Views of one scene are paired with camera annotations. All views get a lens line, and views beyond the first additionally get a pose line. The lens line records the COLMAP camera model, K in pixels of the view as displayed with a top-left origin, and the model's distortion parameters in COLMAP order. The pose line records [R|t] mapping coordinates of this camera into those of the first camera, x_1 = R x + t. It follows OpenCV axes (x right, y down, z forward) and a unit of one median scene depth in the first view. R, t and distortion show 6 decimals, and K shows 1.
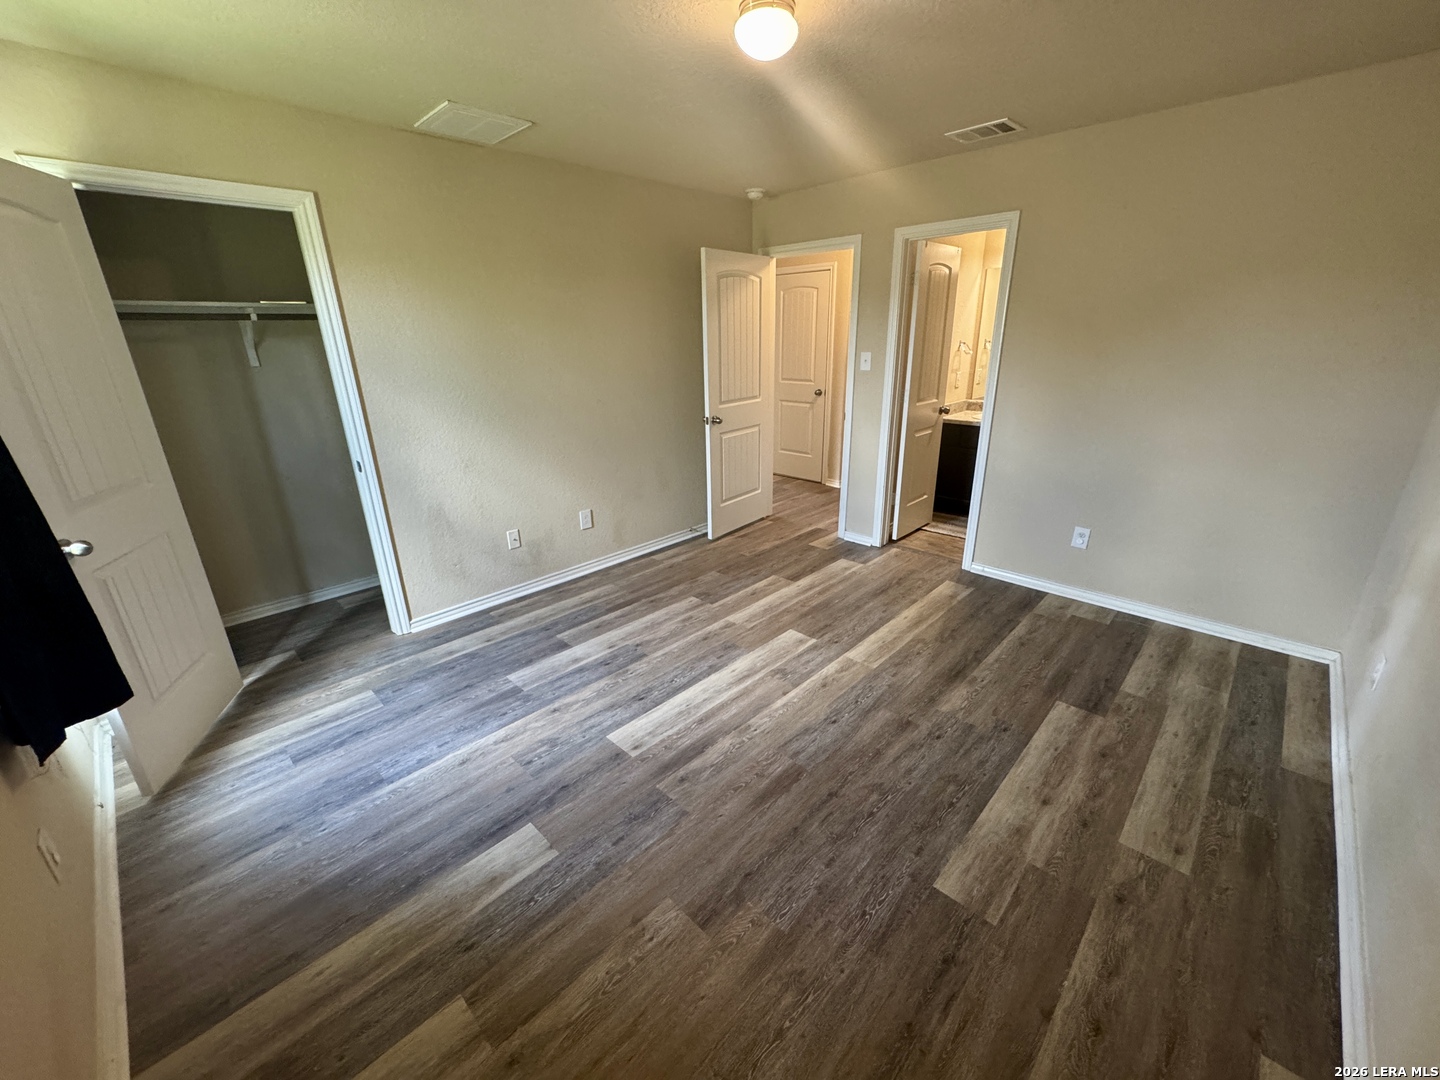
lens RADIAL K [[574.8, 0, 720.0], [0, 574.8, 540.0], [0, 0, 1]] dist [-0.003289, 0.000534]
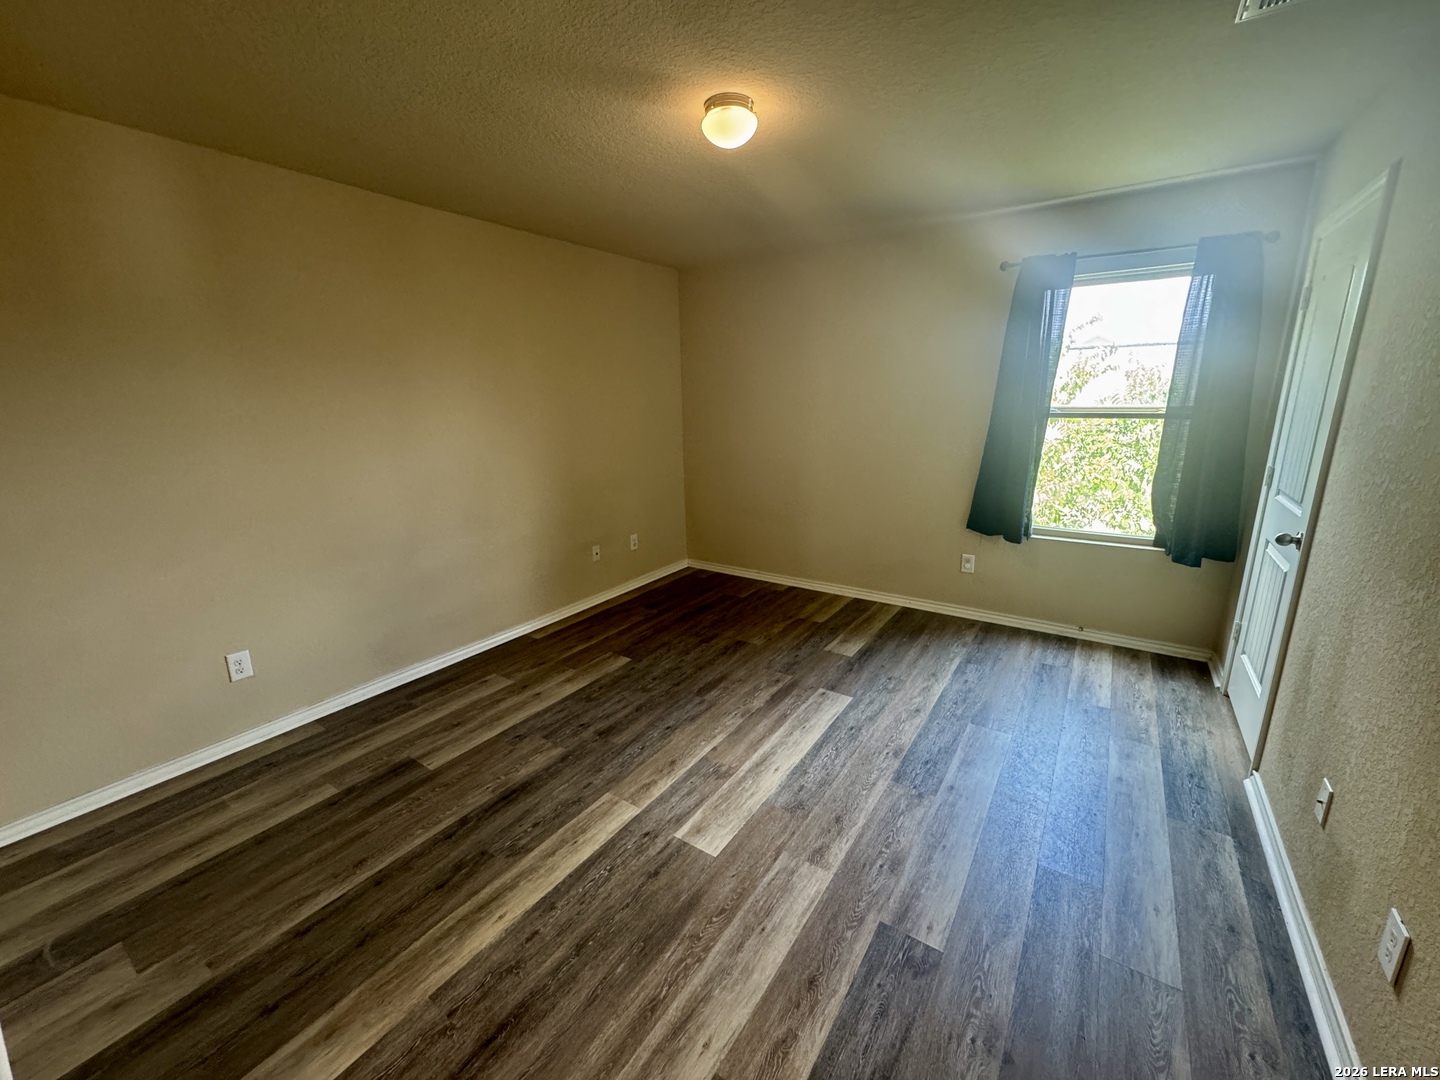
lens RADIAL K [[574.8, 0, 720.0], [0, 574.8, 540.0], [0, 0, 1]] dist [-0.003289, 0.000534]
pose [[-0.984745, 0.074026, -0.157470, 0.238903], [-0.027143, 0.828561, 0.559240, -0.586480], [0.171872, 0.554983, -0.813913, 1.655290]]
